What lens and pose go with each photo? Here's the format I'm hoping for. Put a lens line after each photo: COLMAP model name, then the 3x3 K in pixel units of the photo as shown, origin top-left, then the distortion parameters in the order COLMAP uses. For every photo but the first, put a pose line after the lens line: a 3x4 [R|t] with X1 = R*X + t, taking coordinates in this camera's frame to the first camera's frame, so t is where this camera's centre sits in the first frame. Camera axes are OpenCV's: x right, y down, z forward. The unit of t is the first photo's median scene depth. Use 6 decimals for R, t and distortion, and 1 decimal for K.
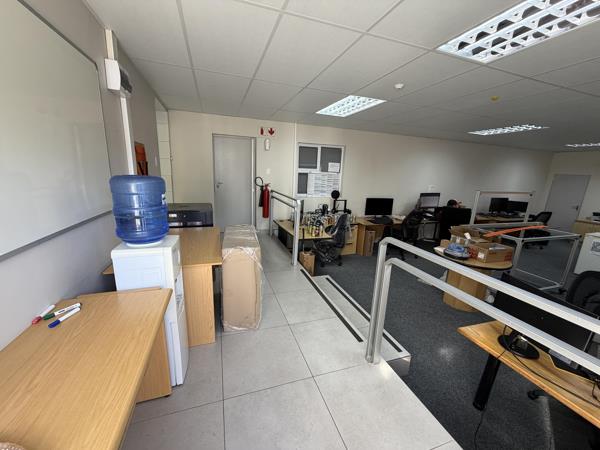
lens RADIAL K [[238.8, 0, 296.7], [0, 238.8, 225.3], [0, 0, 1]] dist [-0.007136, 0.001161]
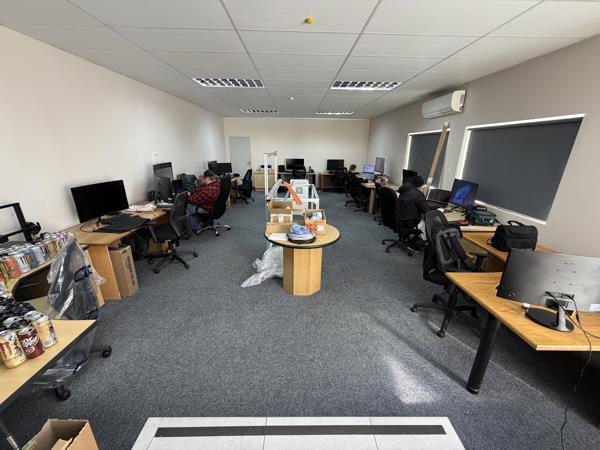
lens RADIAL K [[238.8, 0, 299.5], [0, 238.8, 226.5], [0, 0, 1]] dist [-0.007136, 0.001161]
pose [[0.299056, -0.337200, 0.892671, -0.021906], [0.212744, 0.935498, 0.282106, -0.112855], [-0.930218, 0.105545, 0.351504, 0.605409]]
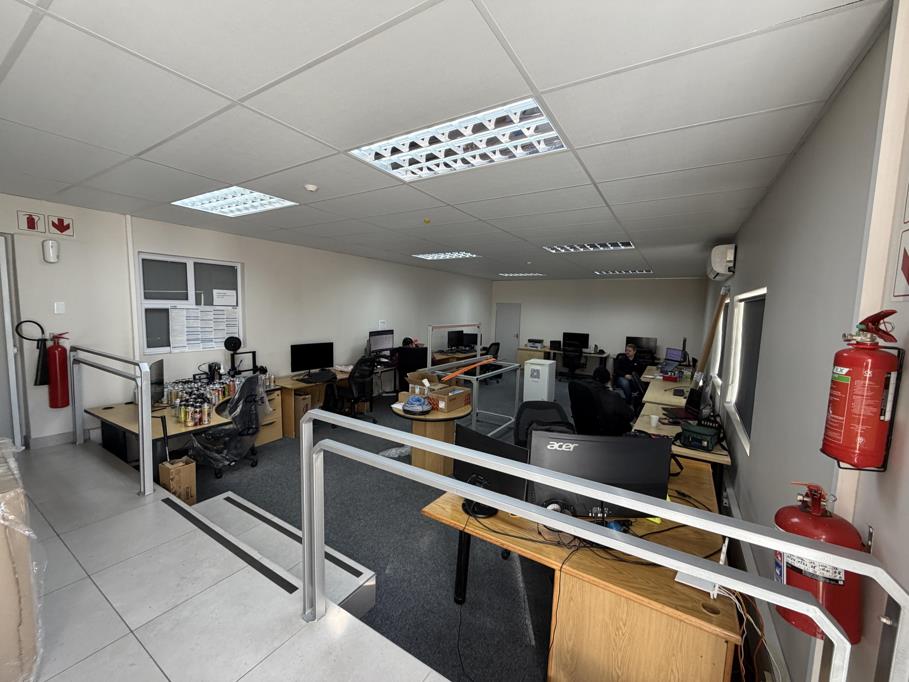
lens RADIAL K [[361.7, 0, 456.1], [0, 361.7, 339.8], [0, 0, 1]] dist [-0.007136, 0.001161]
pose [[0.767406, -0.075949, 0.636647, 0.029531], [0.147480, 0.987244, -0.059997, -0.008662], [-0.623969, 0.139934, 0.768818, -0.015167]]
